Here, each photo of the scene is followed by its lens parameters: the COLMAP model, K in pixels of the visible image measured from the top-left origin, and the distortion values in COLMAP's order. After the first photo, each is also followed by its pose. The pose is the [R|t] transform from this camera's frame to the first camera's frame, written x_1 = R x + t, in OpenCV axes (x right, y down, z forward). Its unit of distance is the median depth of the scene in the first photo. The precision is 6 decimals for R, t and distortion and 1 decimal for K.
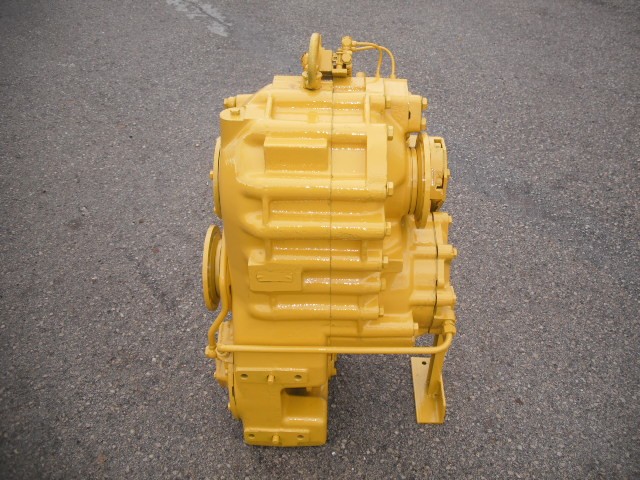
lens RADIAL K [[650.2, 0, 344.6], [0, 650.2, 237.5], [0, 0, 1]] dist [-0.222617, 0.252375]
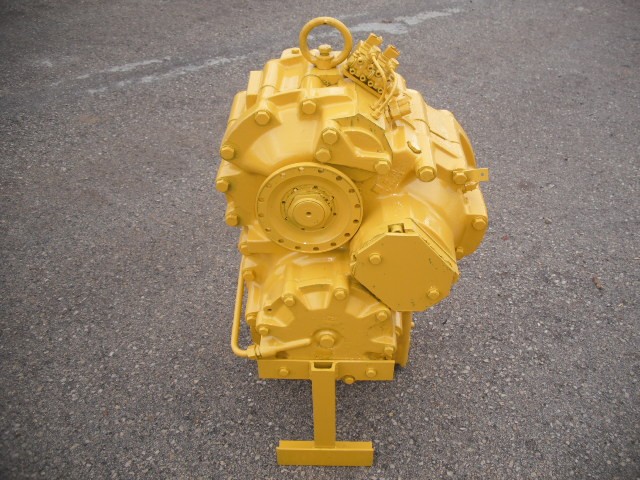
lens RADIAL K [[650.2, 0, 344.6], [0, 650.2, 237.5], [0, 0, 1]] dist [-0.222617, 0.252375]
pose [[-0.006388, 0.594761, -0.803877, 0.748309], [-0.595429, 0.643585, 0.480898, -0.455449], [0.803382, 0.481724, 0.350027, 0.633463]]
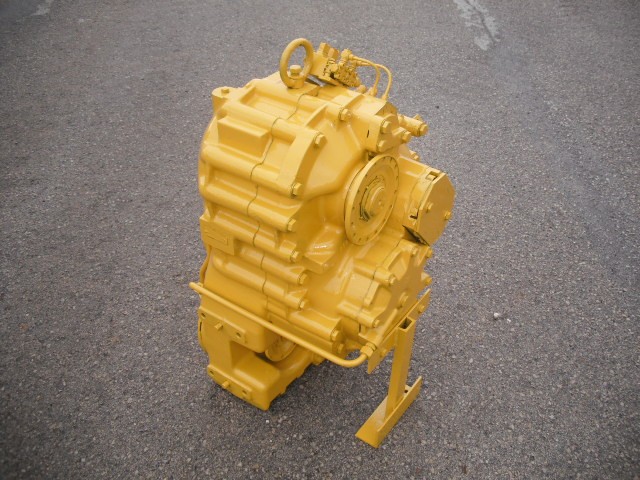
lens RADIAL K [[650.2, 0, 344.6], [0, 650.2, 237.5], [0, 0, 1]] dist [-0.222617, 0.252375]
pose [[0.830627, 0.333571, -0.445858, 0.477827], [-0.340214, 0.937895, 0.067878, -0.074063], [0.440810, 0.095306, 0.892526, 0.058549]]
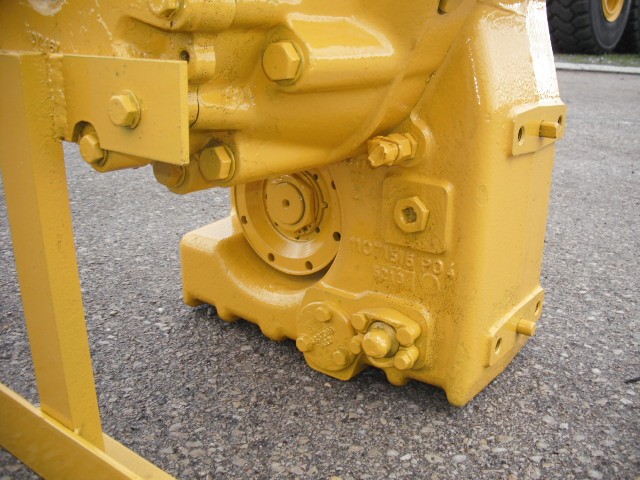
lens RADIAL K [[650.2, 0, 344.6], [0, 650.2, 237.5], [0, 0, 1]] dist [-0.222617, 0.252375]
pose [[-0.580207, 0.223687, -0.783150, 0.306188], [-0.509286, 0.650736, 0.563178, -0.086333], [0.635600, 0.725608, -0.263641, 1.212012]]
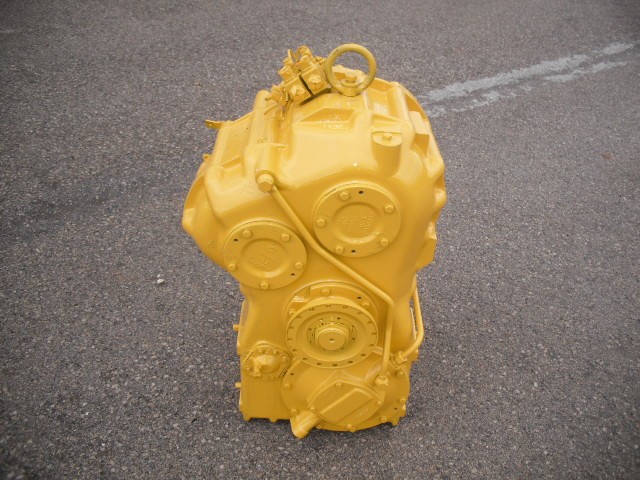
lens RADIAL K [[650.2, 0, 344.6], [0, 650.2, 237.5], [0, 0, 1]] dist [-0.222617, 0.252375]
pose [[-0.024285, -0.606461, 0.794743, -0.832659], [0.522538, 0.670035, 0.527264, -0.511020], [-0.852270, 0.428088, 0.300627, 0.627308]]
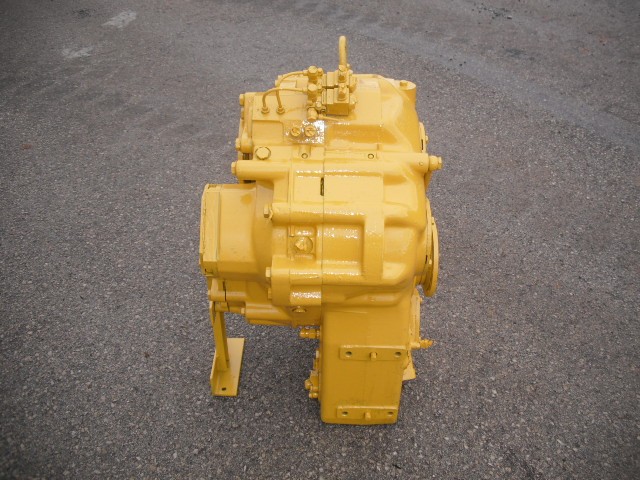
lens RADIAL K [[650.2, 0, 344.6], [0, 650.2, 237.5], [0, 0, 1]] dist [-0.222617, 0.252375]
pose [[-0.998065, -0.035147, -0.051290, -0.003403], [-0.060151, 0.336954, 0.939598, -0.956316], [-0.015741, 0.940865, -0.338416, 1.302389]]
